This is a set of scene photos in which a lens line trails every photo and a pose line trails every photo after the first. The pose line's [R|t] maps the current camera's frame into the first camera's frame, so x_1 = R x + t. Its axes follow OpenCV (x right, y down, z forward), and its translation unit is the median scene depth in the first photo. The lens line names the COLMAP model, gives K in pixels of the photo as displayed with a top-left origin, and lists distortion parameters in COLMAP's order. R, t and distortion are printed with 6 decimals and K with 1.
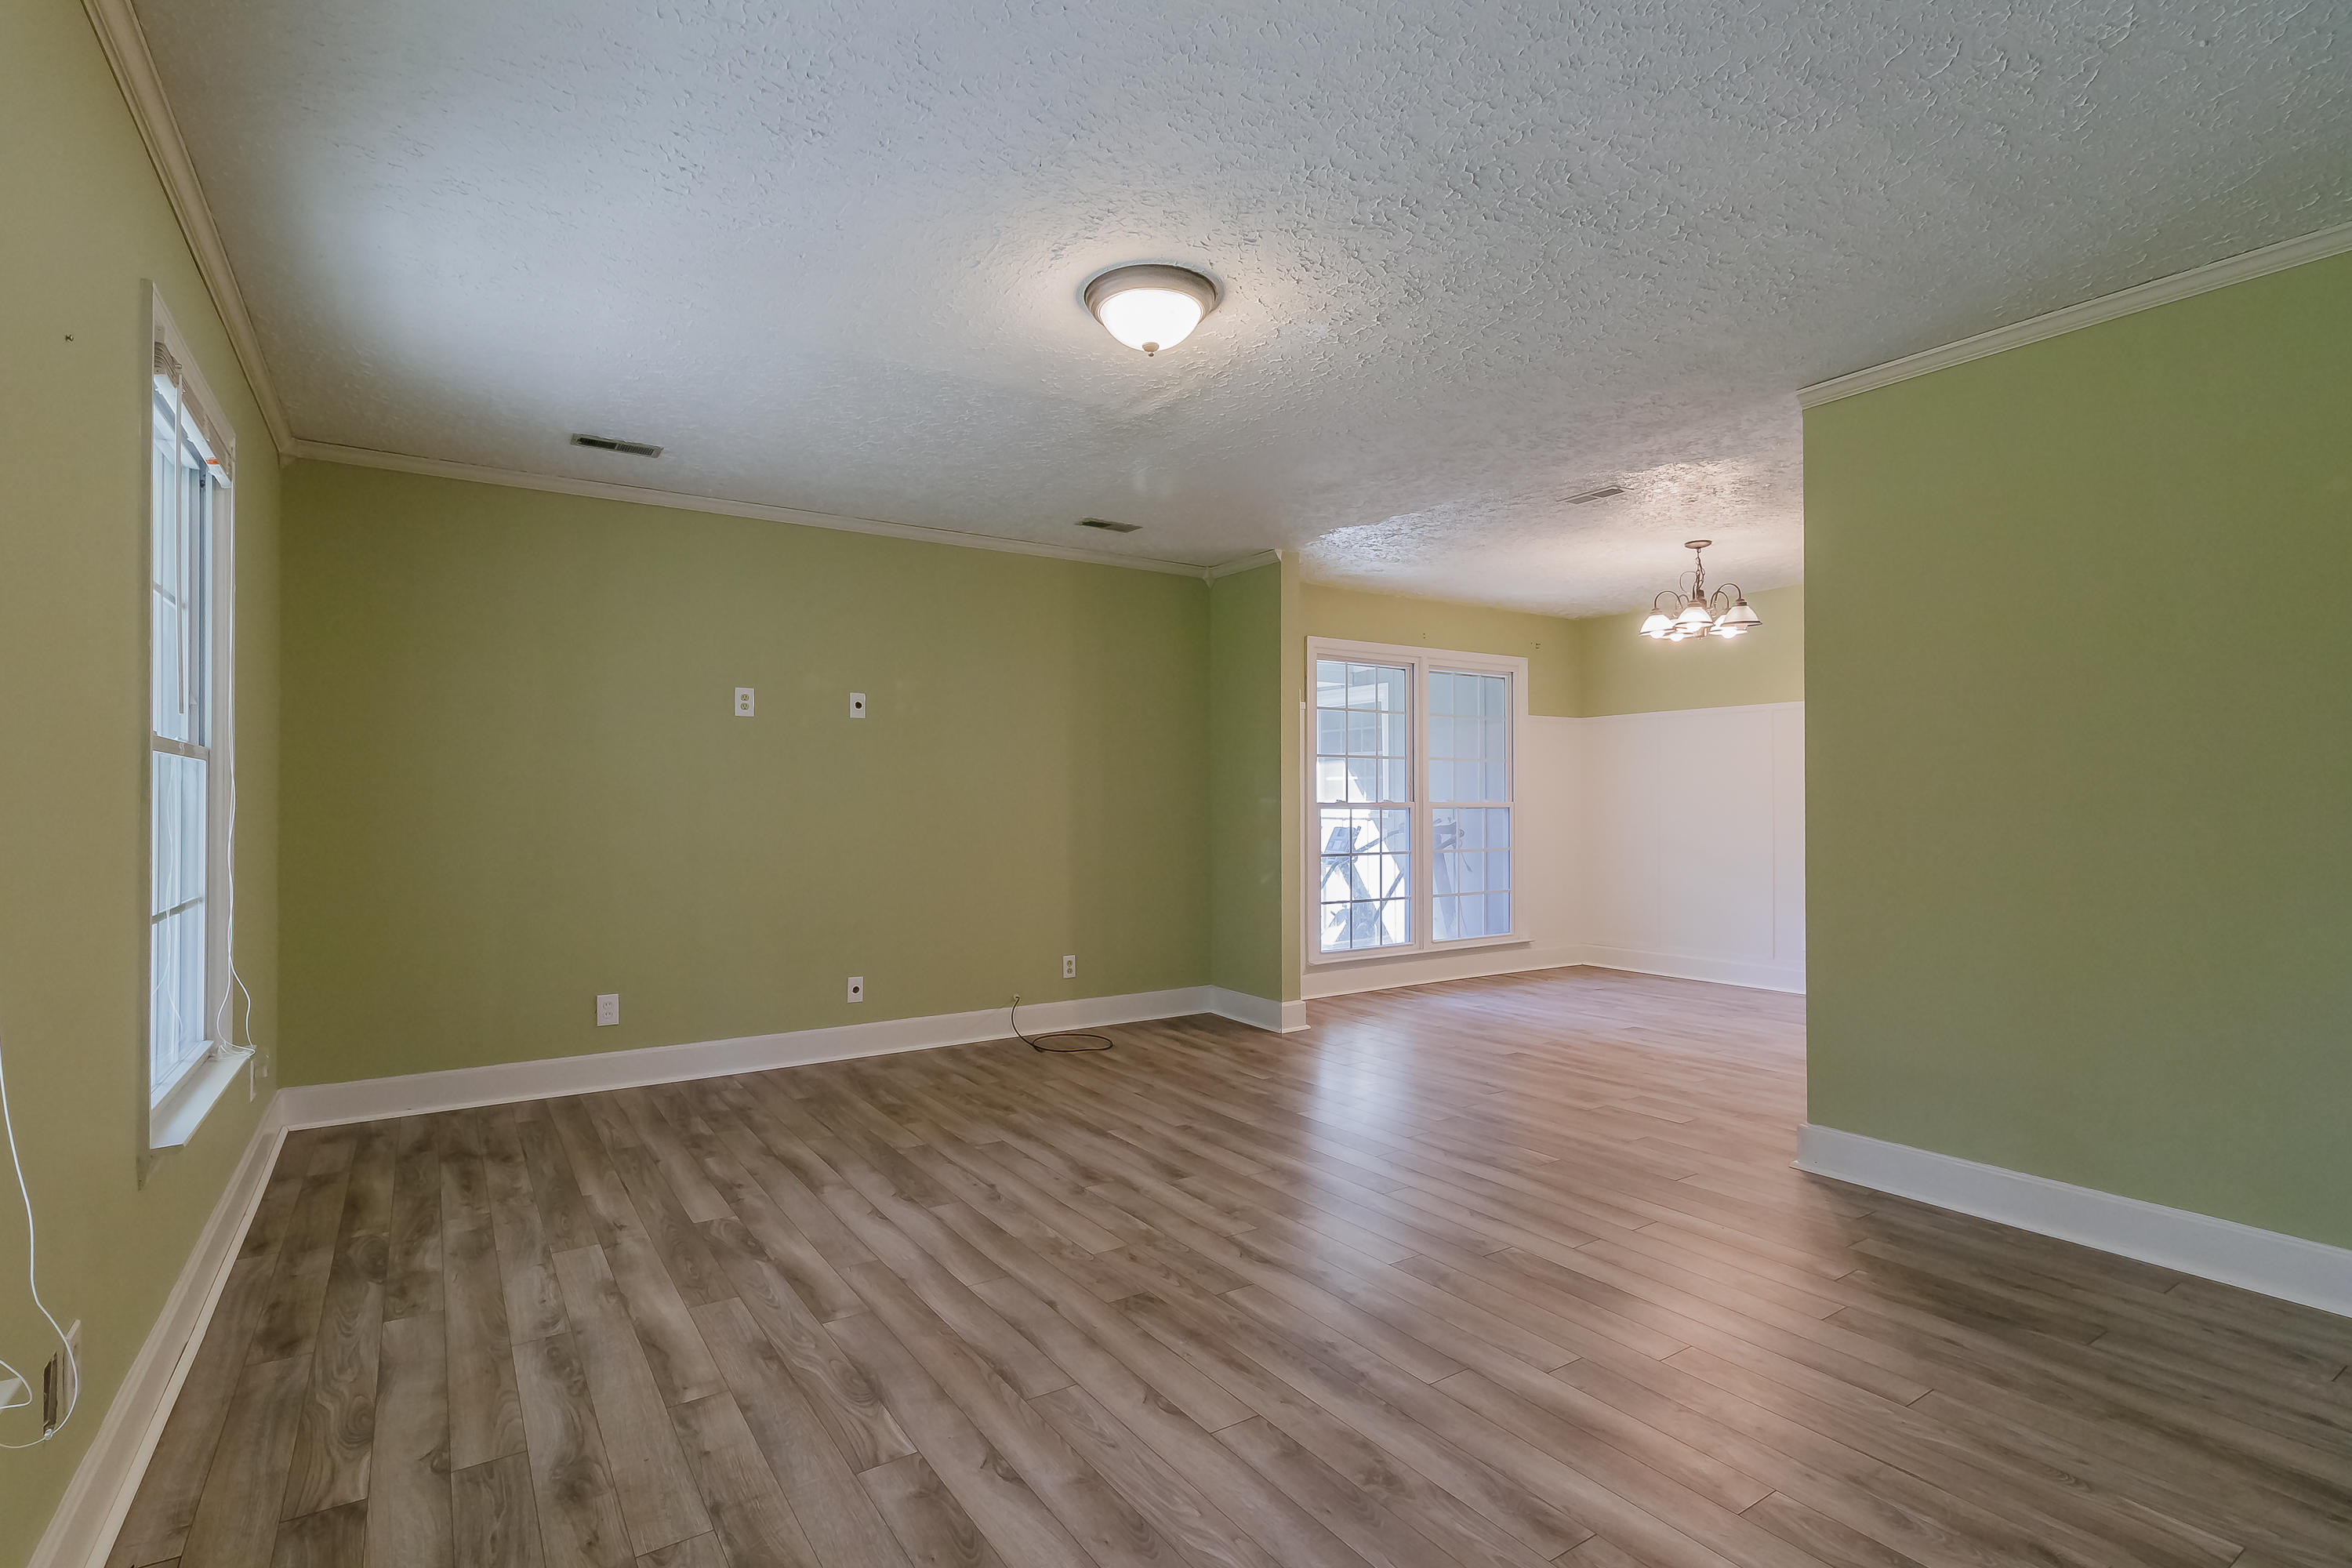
lens RADIAL K [[1120.4, 0, 1160.6], [0, 1120.4, 799.2], [0, 0, 1]] dist [-0.003041, 0.001591]
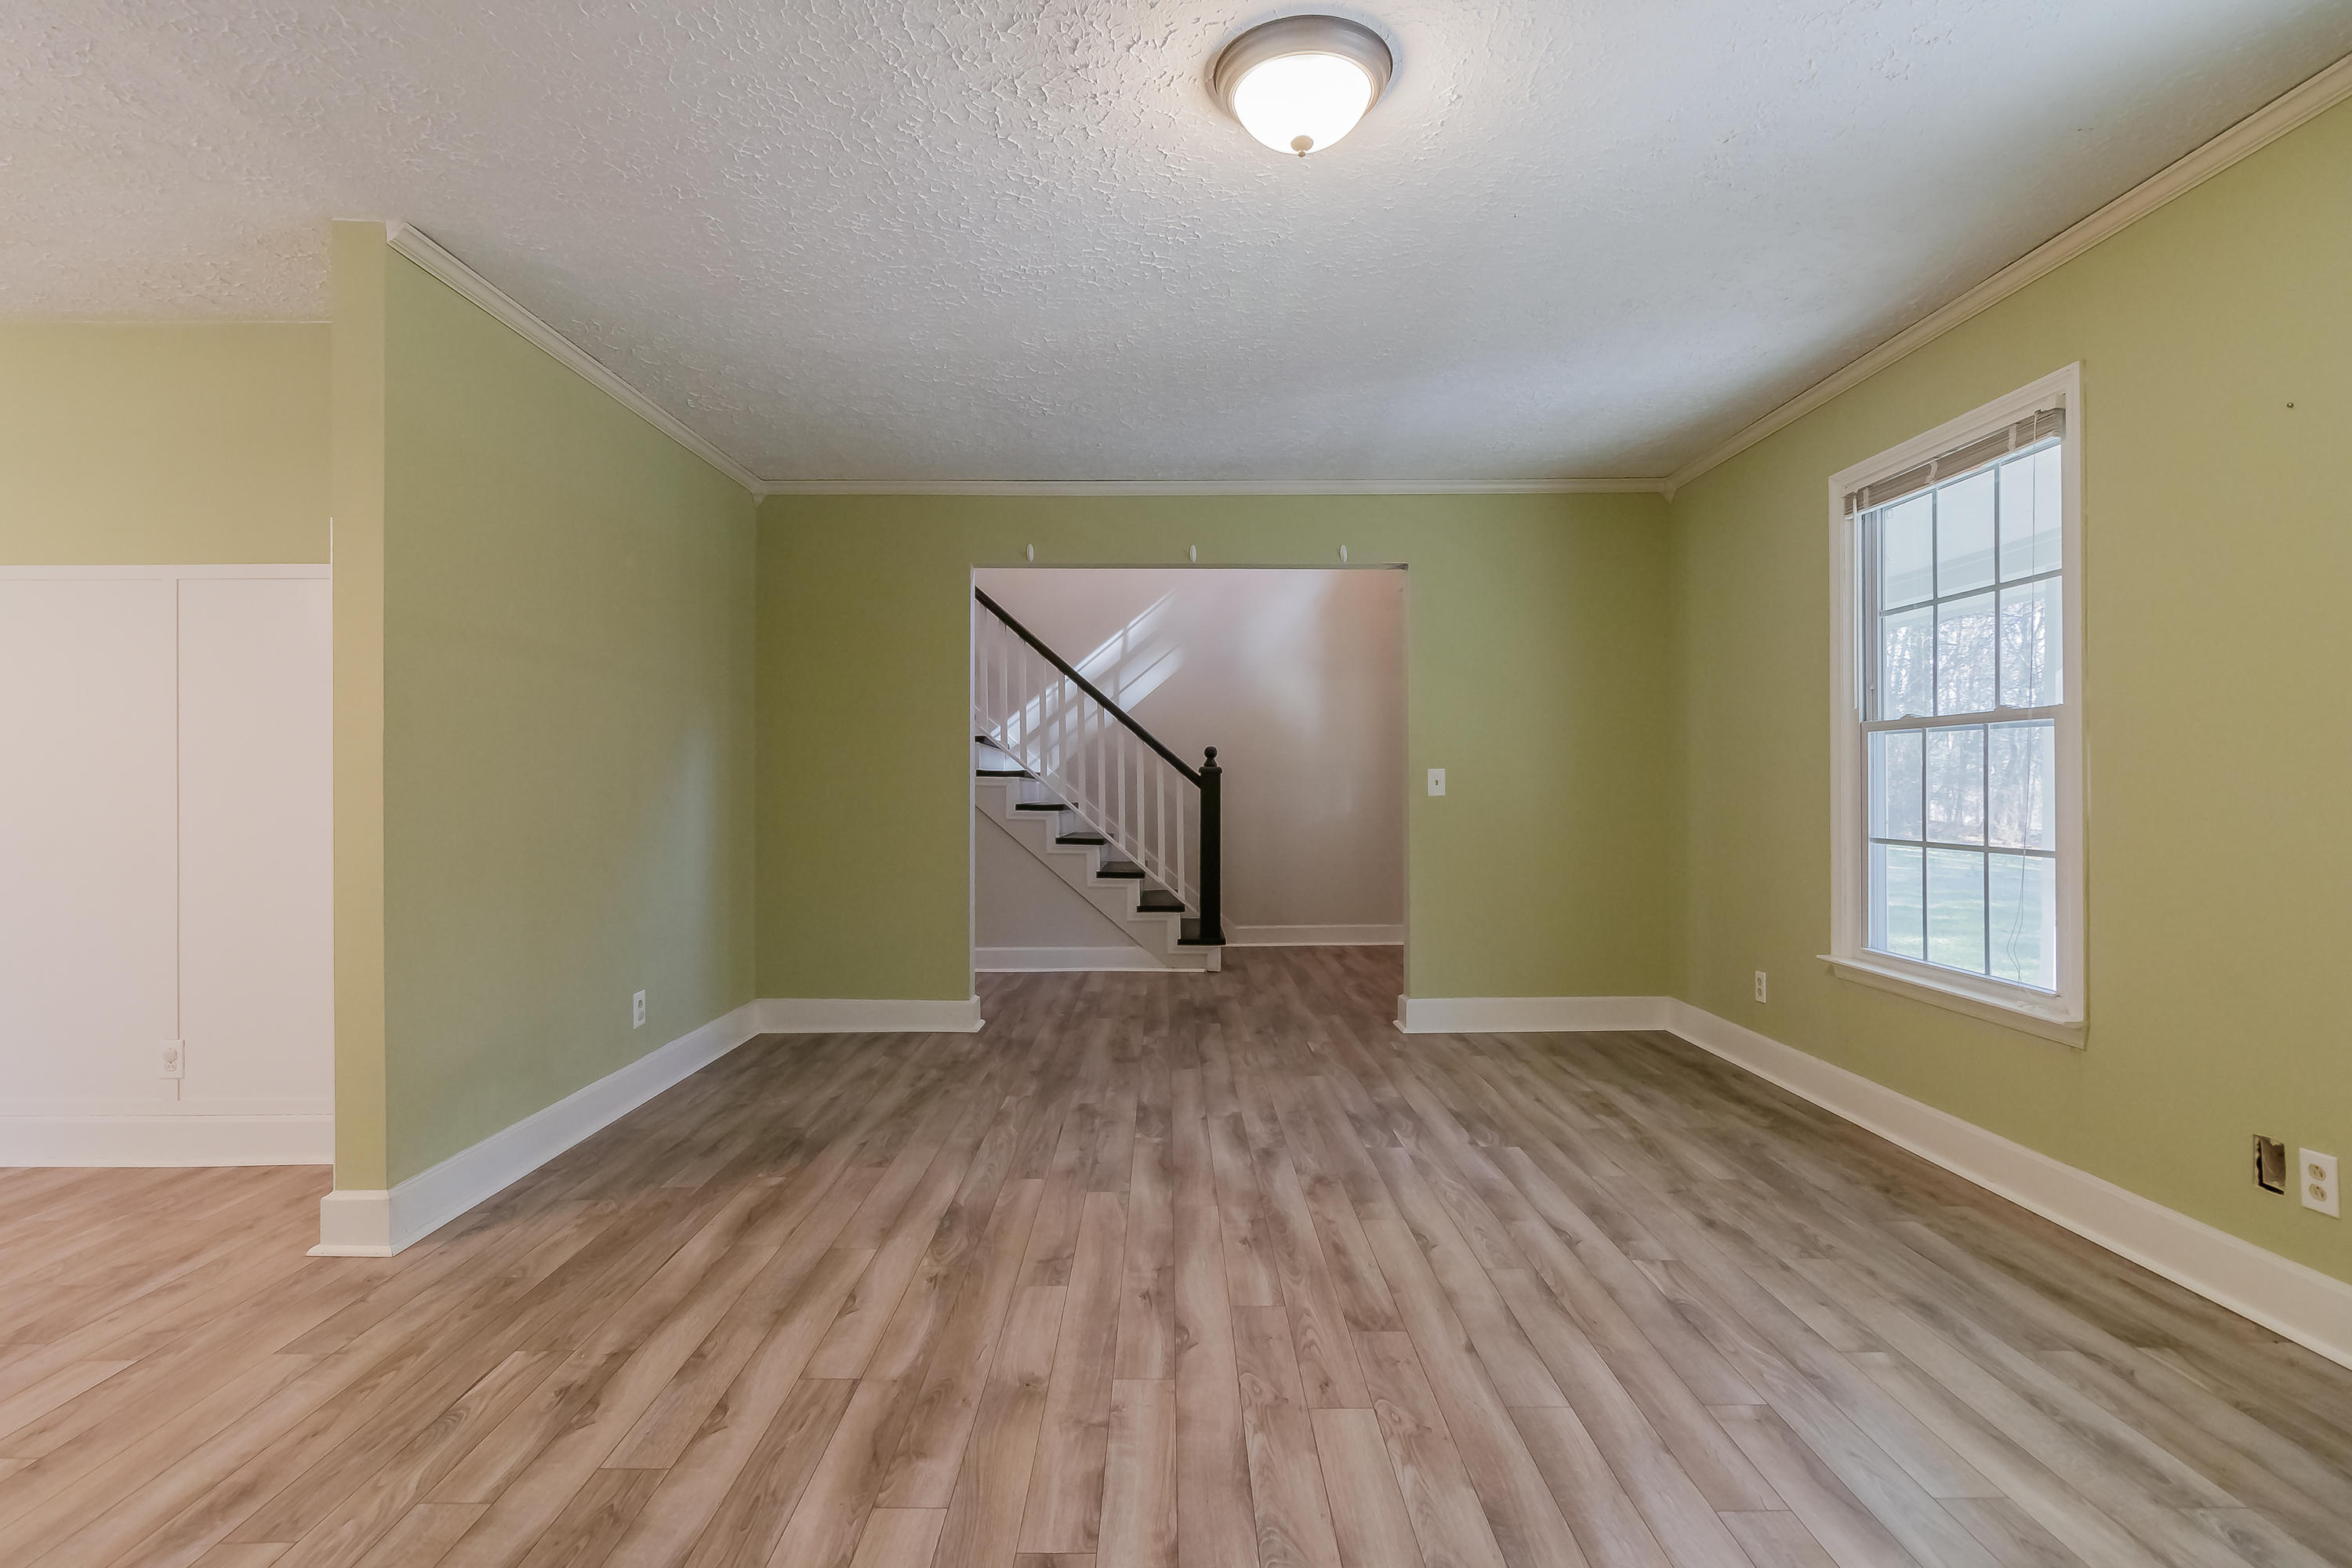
lens RADIAL K [[1120.4, 0, 1164.8], [0, 1120.4, 773.8], [0, 0, 1]] dist [-0.003041, 0.001591]
pose [[-0.834942, 0.009113, 0.550262, -0.317750], [0.003716, 0.999933, -0.010922, 0.023870], [-0.550325, -0.007075, -0.834920, 1.562048]]
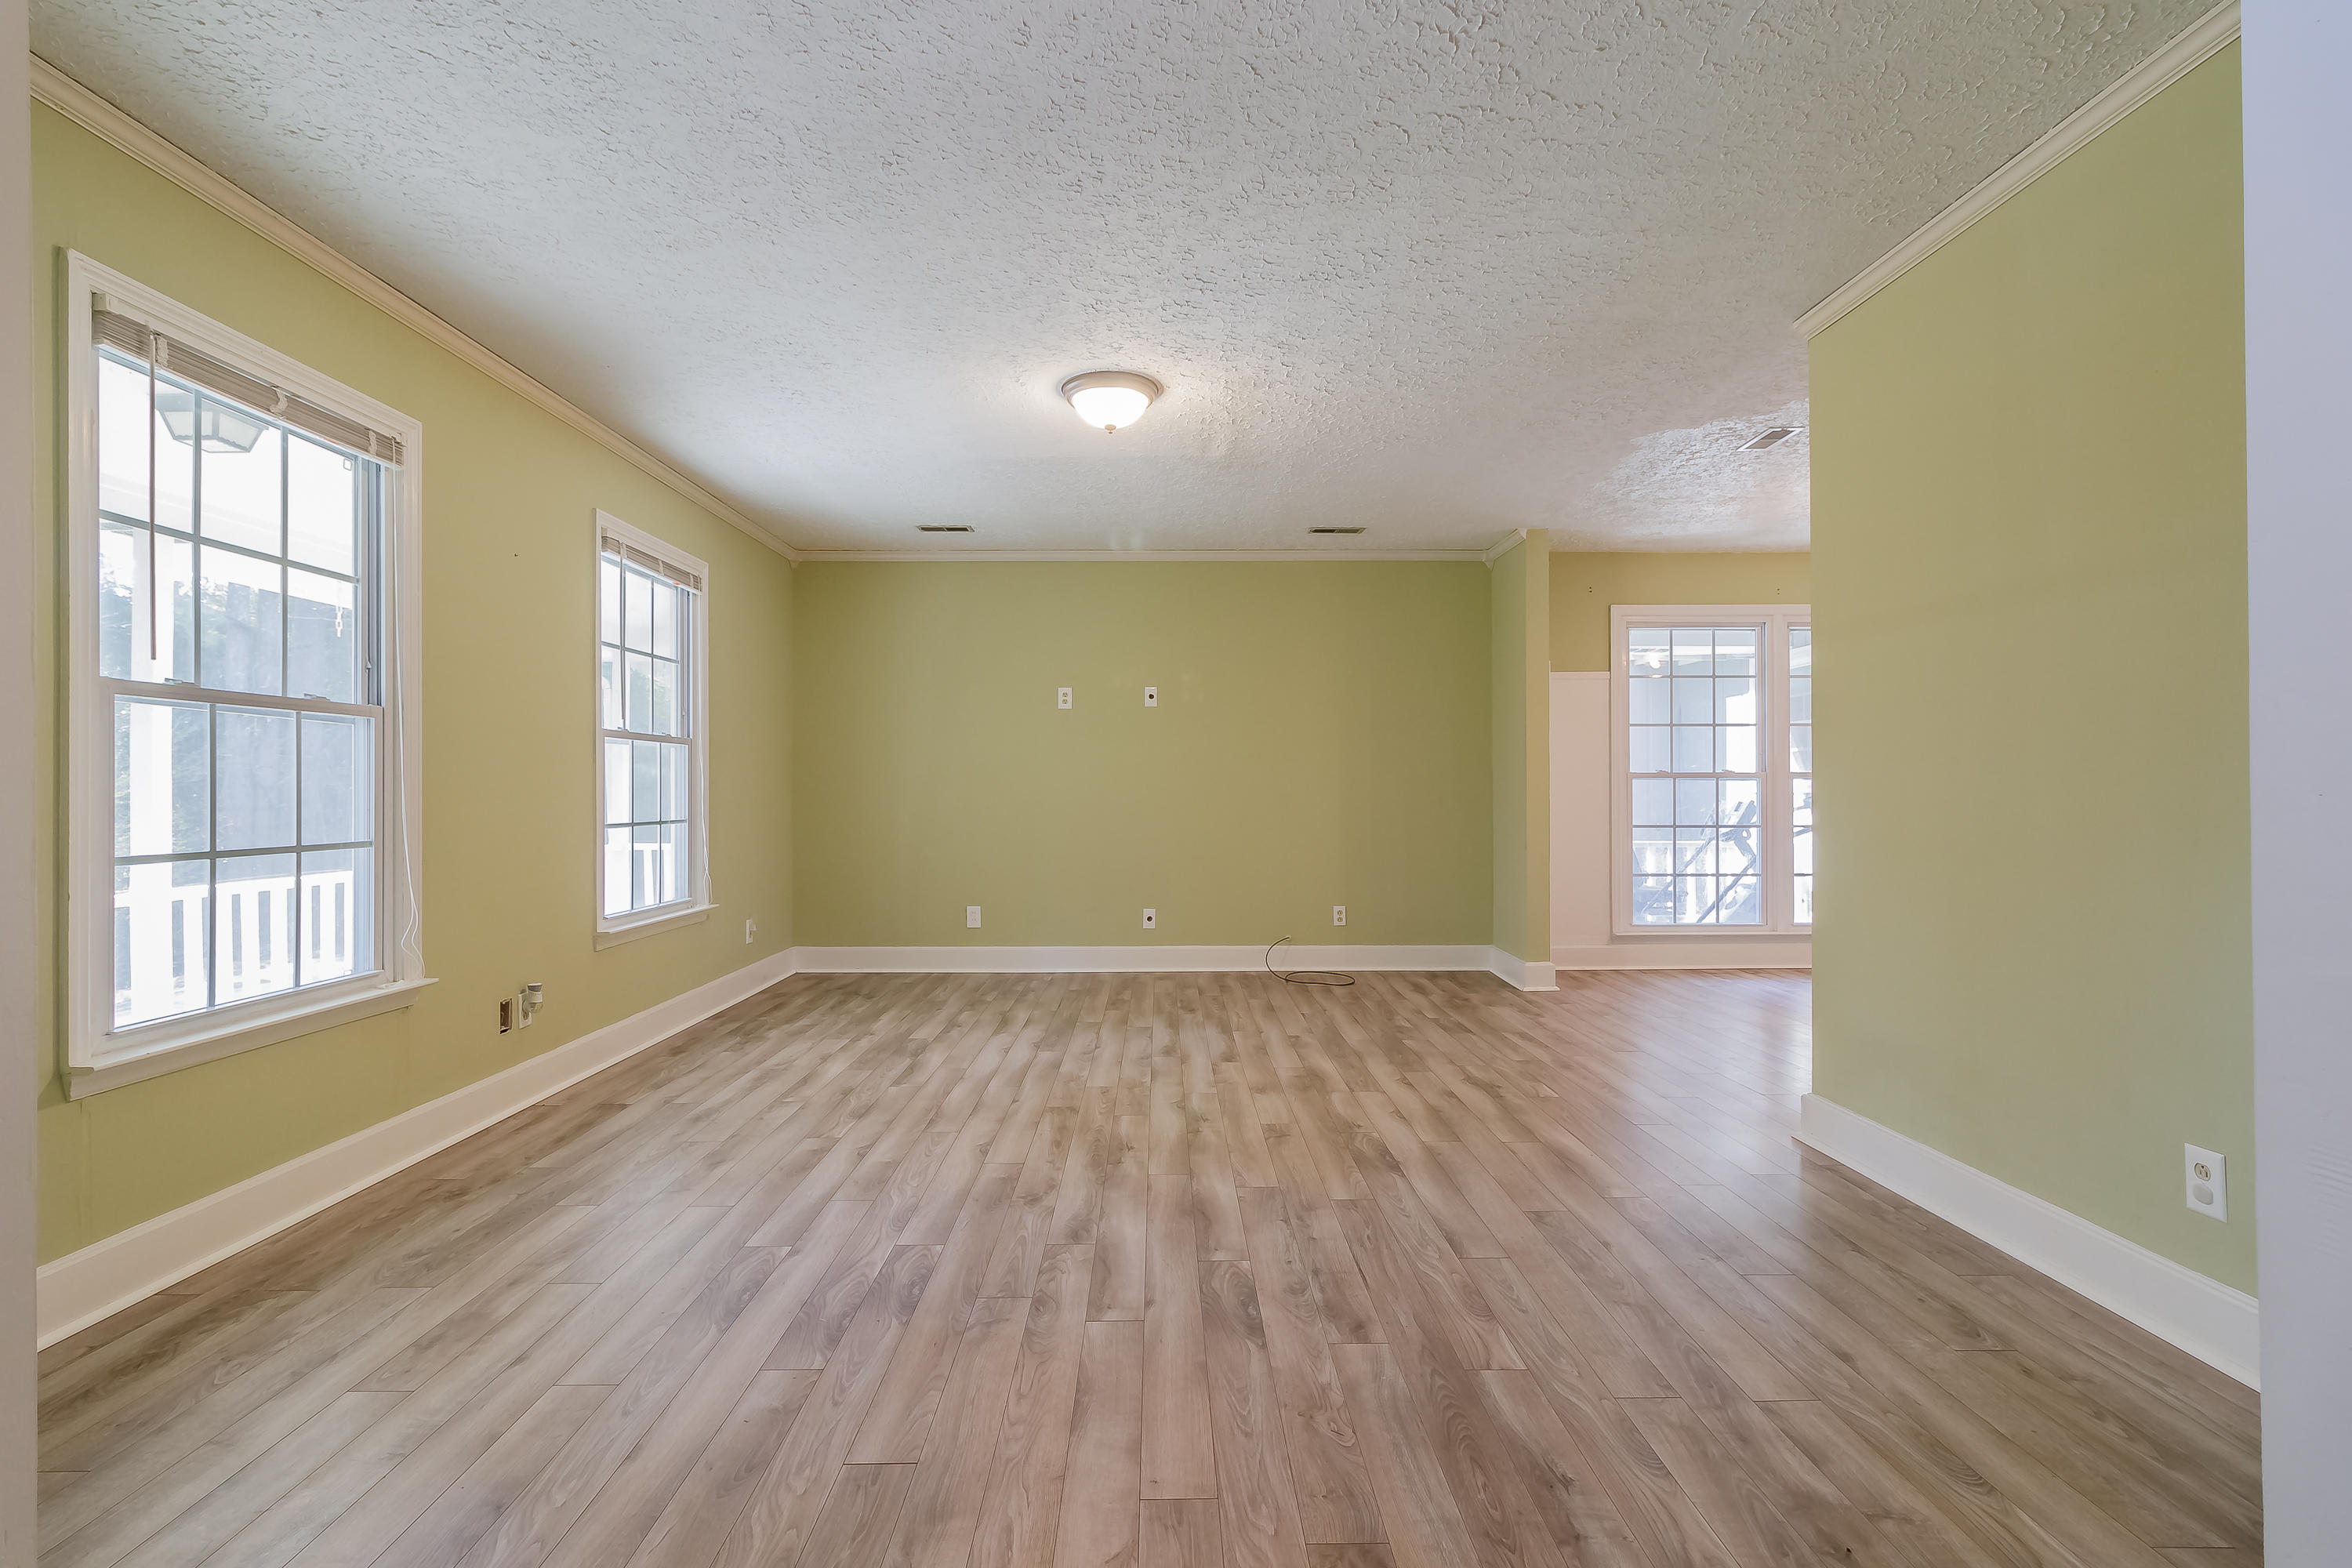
lens RADIAL K [[1120.4, 0, 1165.6], [0, 1120.4, 784.4], [0, 0, 1]] dist [-0.003041, 0.001591]
pose [[0.838949, -0.003805, -0.544196, 0.738435], [0.001912, 0.999990, -0.004045, 0.036430], [0.544206, 0.002353, 0.838948, -0.104210]]
